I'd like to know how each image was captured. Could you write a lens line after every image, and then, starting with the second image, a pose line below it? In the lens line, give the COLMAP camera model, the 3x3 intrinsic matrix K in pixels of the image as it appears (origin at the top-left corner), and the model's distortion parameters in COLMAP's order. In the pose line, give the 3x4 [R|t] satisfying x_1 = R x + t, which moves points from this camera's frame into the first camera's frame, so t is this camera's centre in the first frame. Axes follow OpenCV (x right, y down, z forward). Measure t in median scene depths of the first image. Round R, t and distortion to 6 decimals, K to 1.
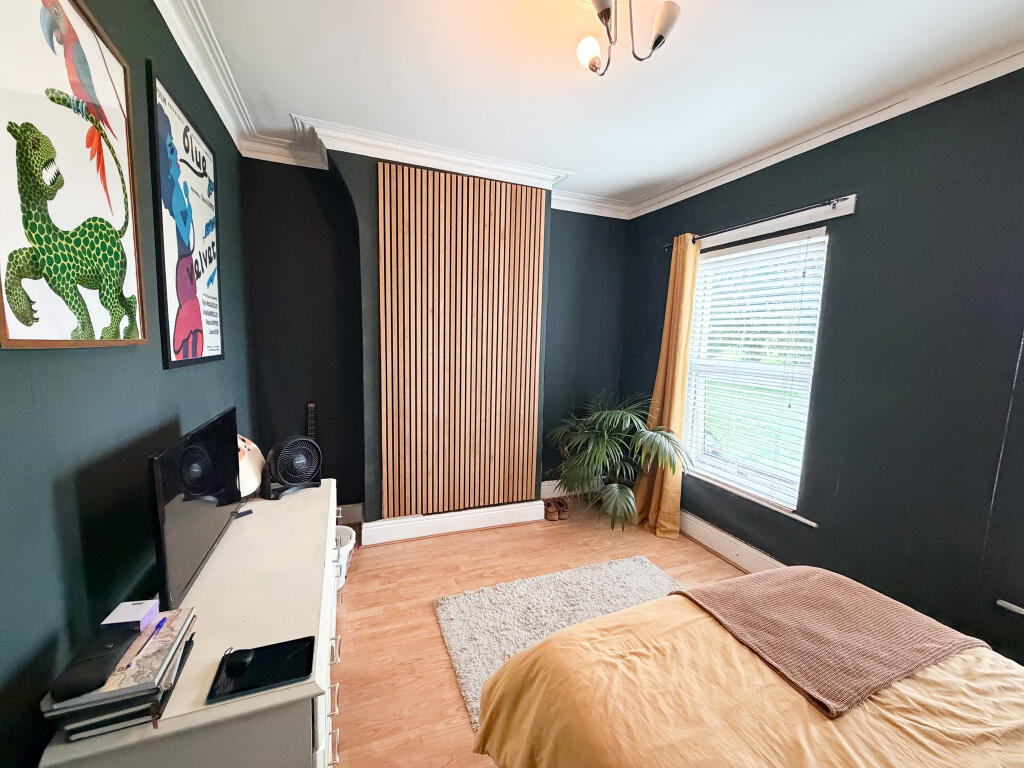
lens RADIAL K [[406.7, 0, 509.0], [0, 406.7, 387.4], [0, 0, 1]] dist [-0.001913, 0.000249]
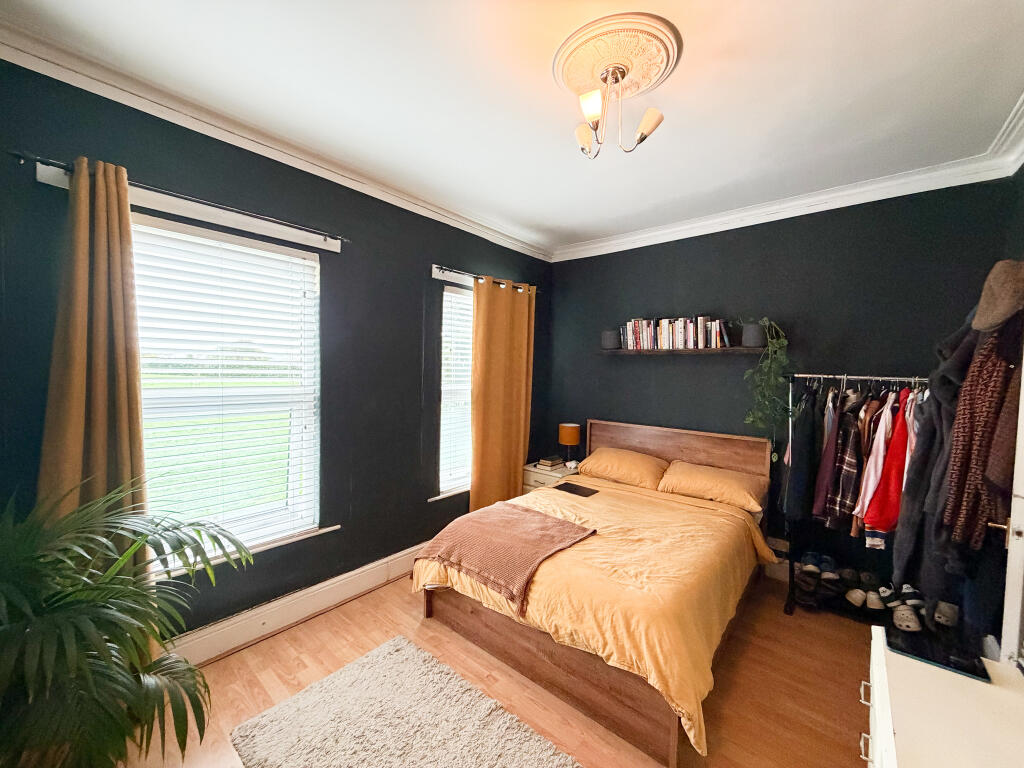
lens RADIAL K [[406.7, 0, 509.1], [0, 406.7, 385.2], [0, 0, 1]] dist [-0.001913, 0.000249]
pose [[-0.477781, -0.080142, 0.874816, -0.411852], [0.068682, 0.989374, 0.128148, -0.154301], [-0.875790, 0.121310, -0.467200, 1.070403]]
